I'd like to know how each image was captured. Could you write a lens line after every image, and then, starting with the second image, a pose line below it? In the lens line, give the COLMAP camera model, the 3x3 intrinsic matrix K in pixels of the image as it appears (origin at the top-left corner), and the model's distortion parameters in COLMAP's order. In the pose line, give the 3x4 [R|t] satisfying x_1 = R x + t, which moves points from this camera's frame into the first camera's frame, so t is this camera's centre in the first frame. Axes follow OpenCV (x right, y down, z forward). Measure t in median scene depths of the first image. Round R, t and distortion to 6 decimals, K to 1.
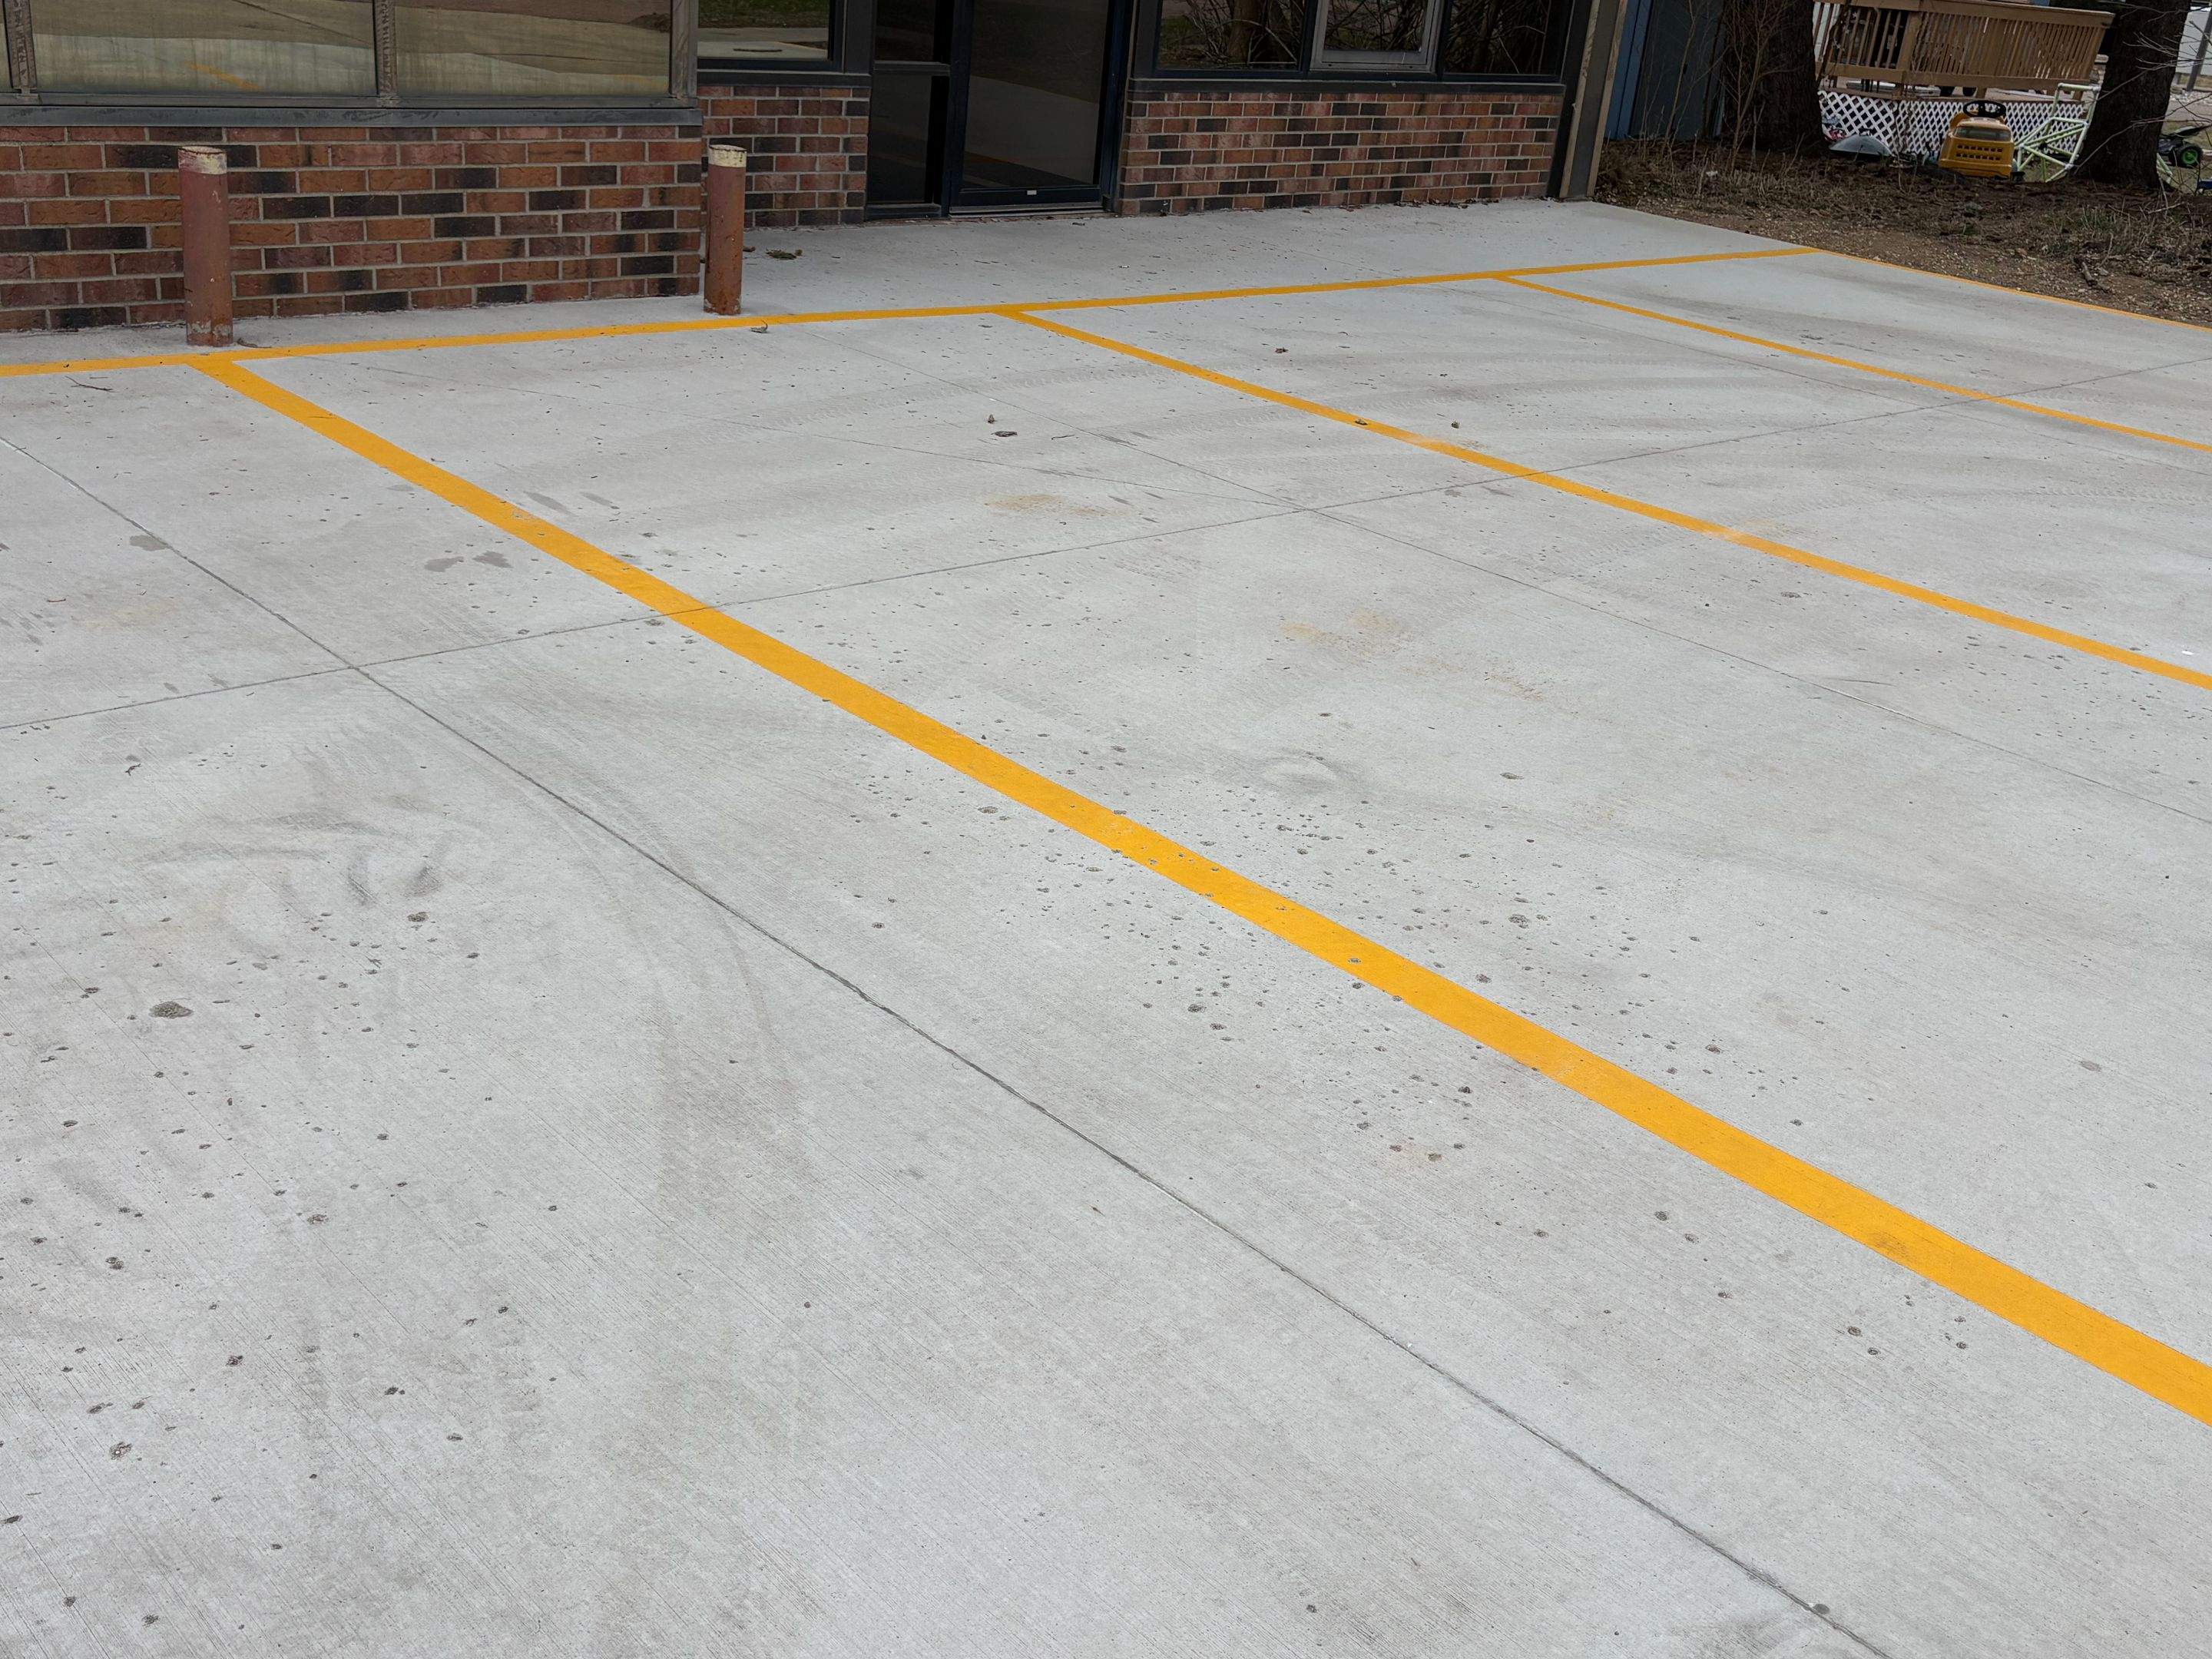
lens RADIAL K [[2170.4, 0, 1106.0], [0, 2170.4, 829.5], [0, 0, 1]] dist [0.101924, -0.220515]
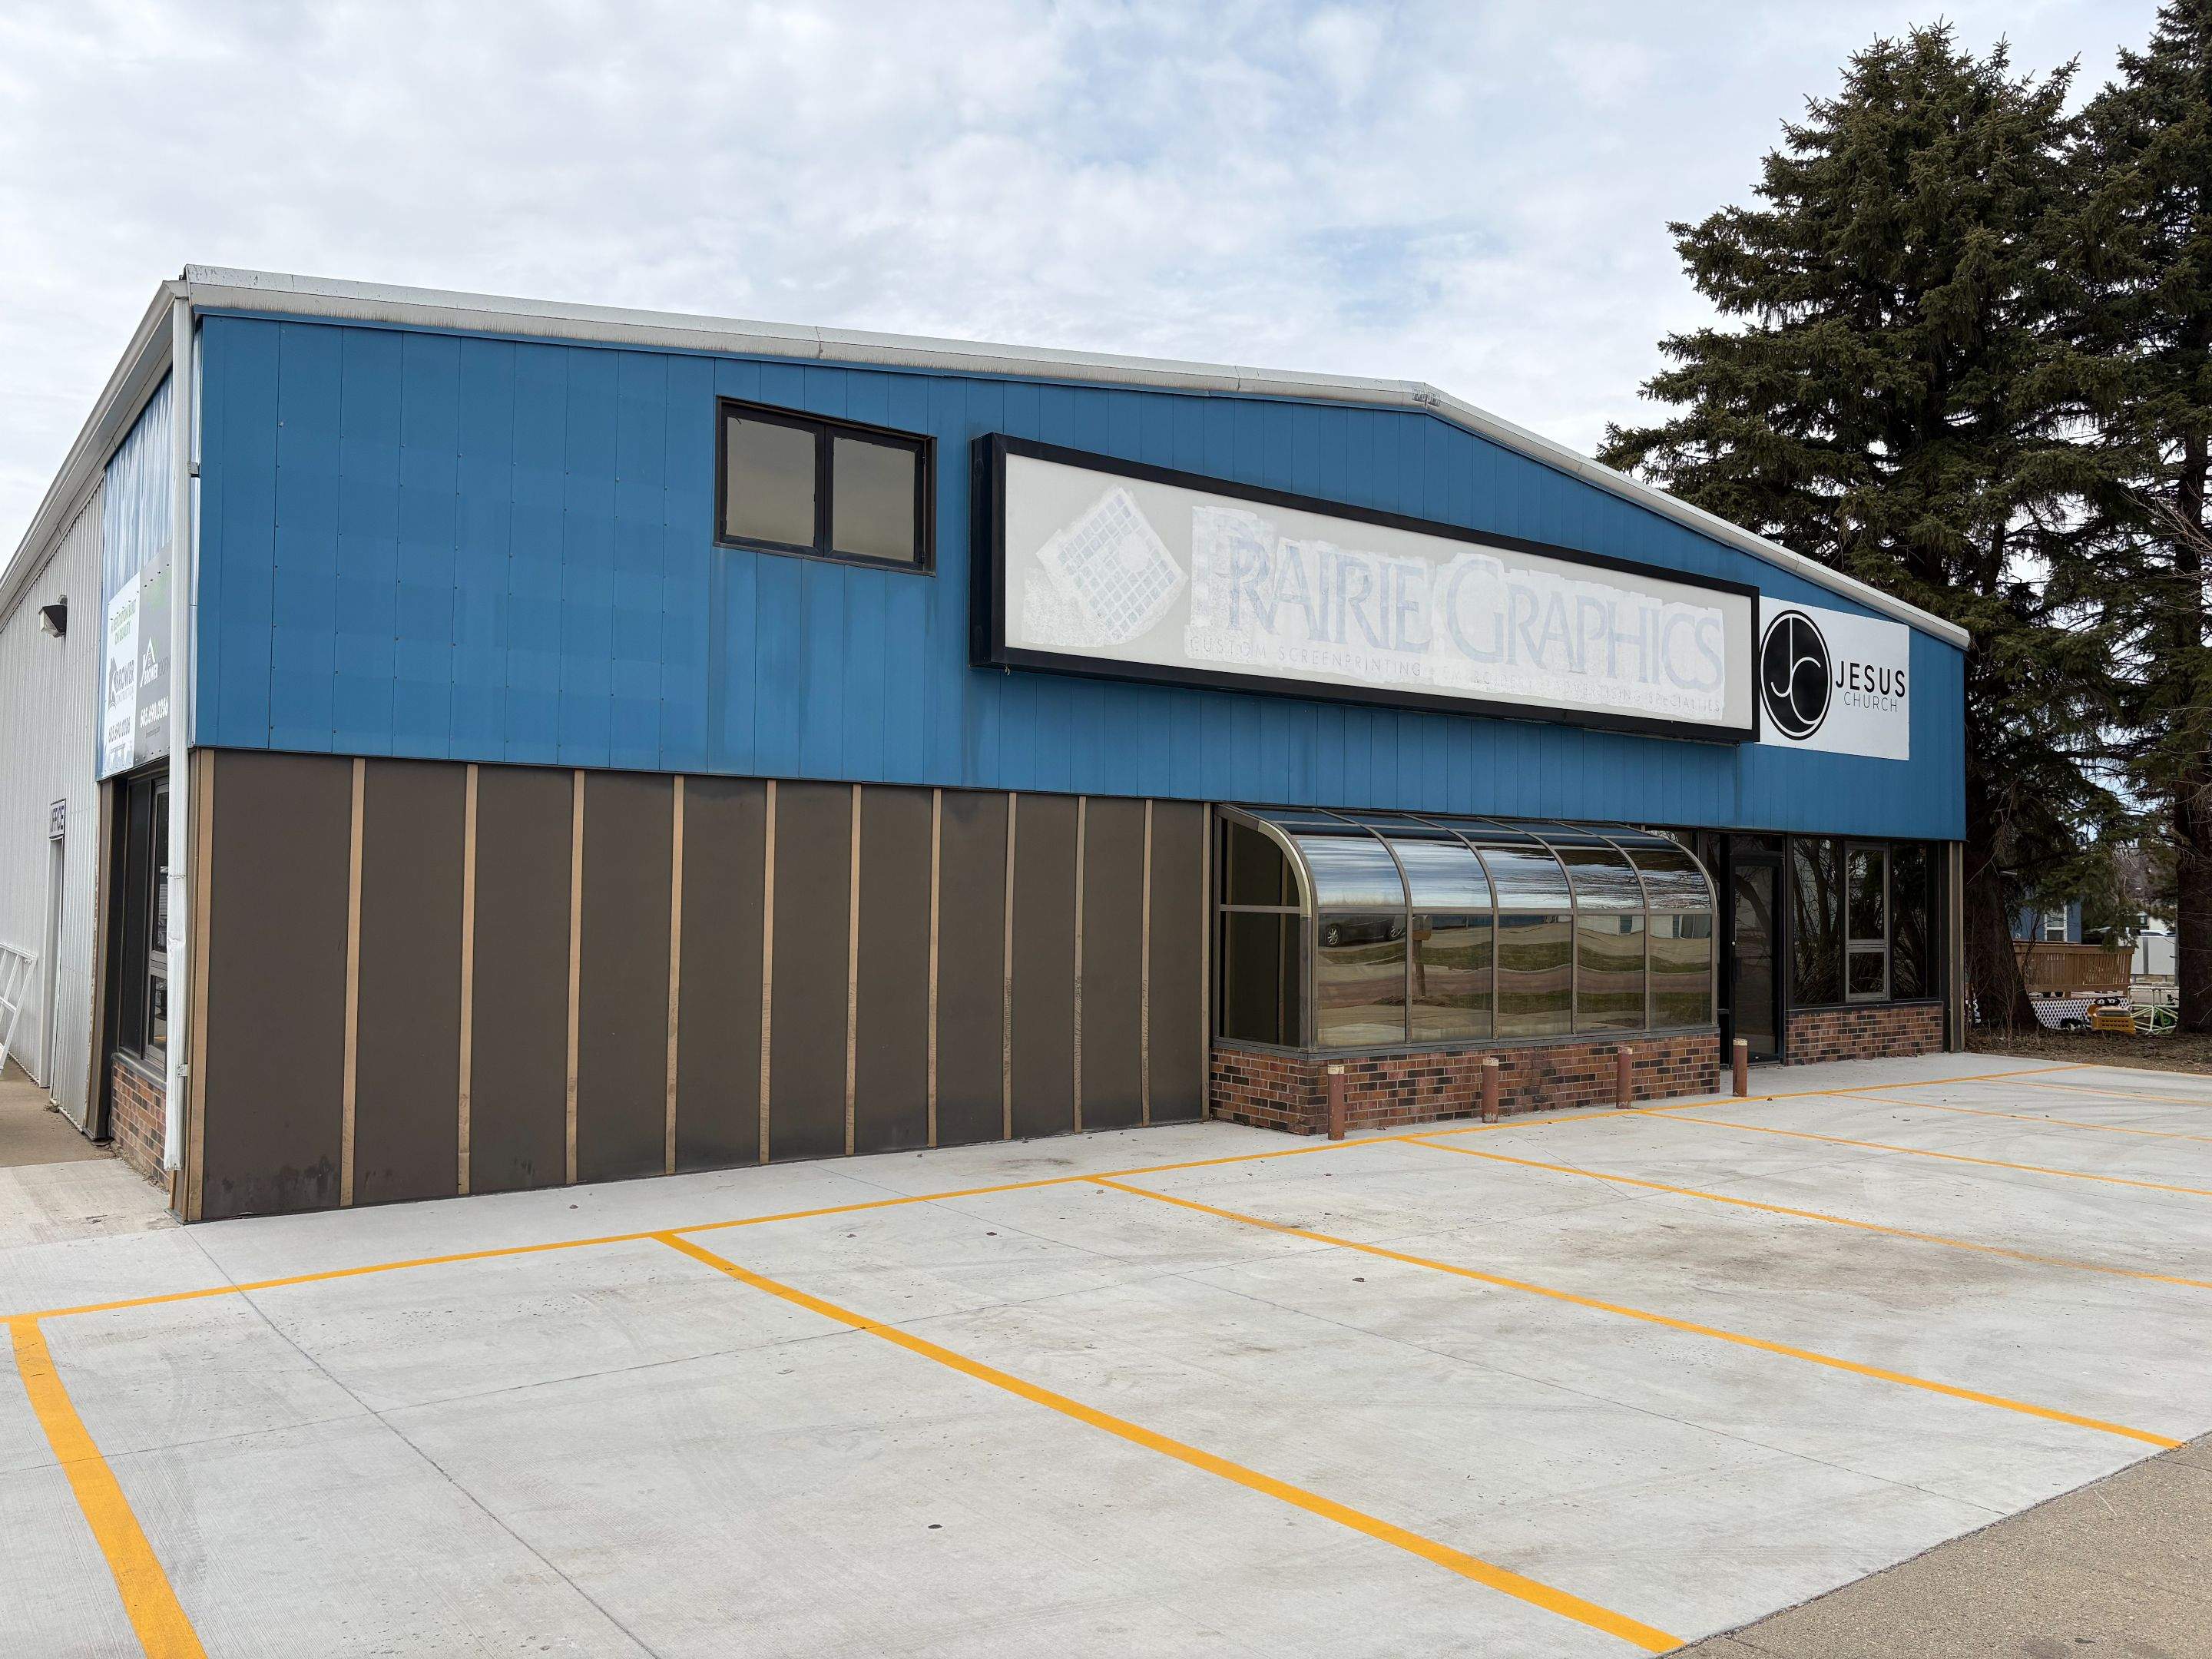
lens RADIAL K [[1626.3, 0, 1106.0], [0, 1626.3, 829.5], [0, 0, 1]] dist [0.031645, 0.001193]
pose [[0.989888, -0.088692, -0.110705, -1.524403], [0.030331, 0.894716, -0.445604, 0.764605], [0.138571, 0.437740, 0.888359, -2.336641]]
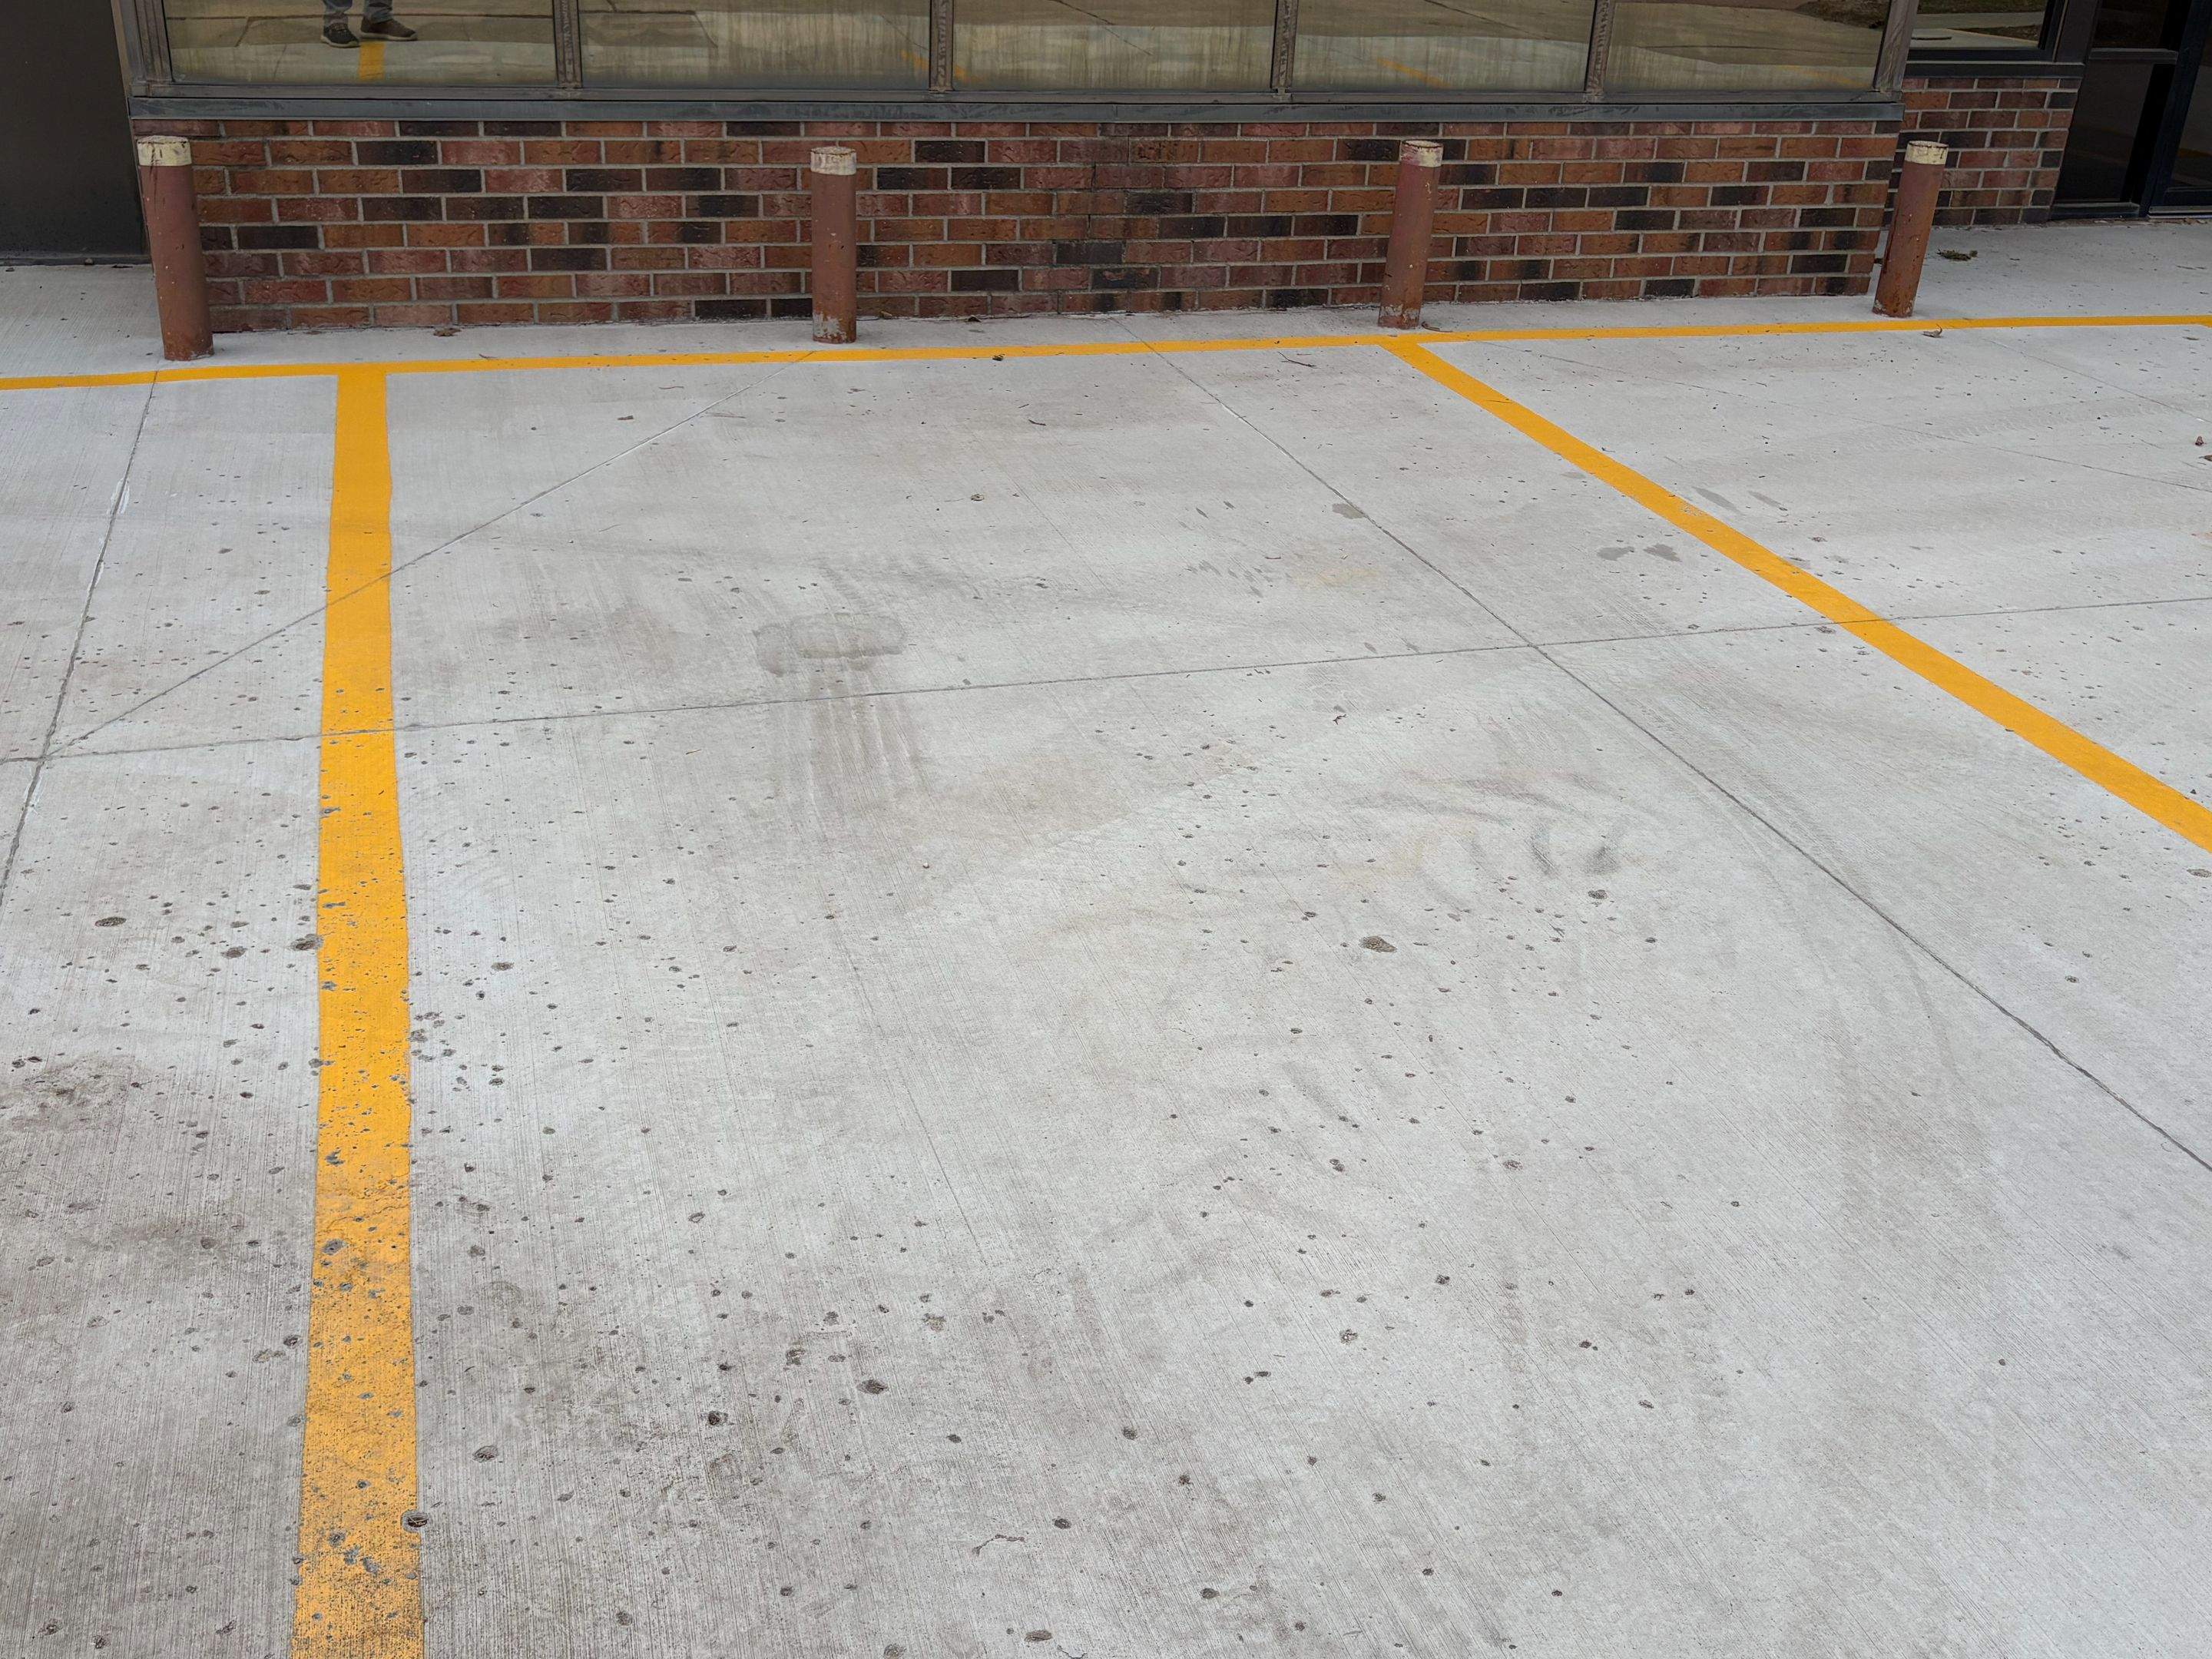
lens RADIAL K [[2200.9, 0, 1106.0], [0, 2200.9, 829.5], [0, 0, 1]] dist [0.037759, -0.076674]
pose [[0.888078, 0.141486, -0.437377, -0.056784], [-0.141179, 0.989420, 0.033407, 0.006410], [0.437476, 0.032080, 0.898658, -0.026168]]
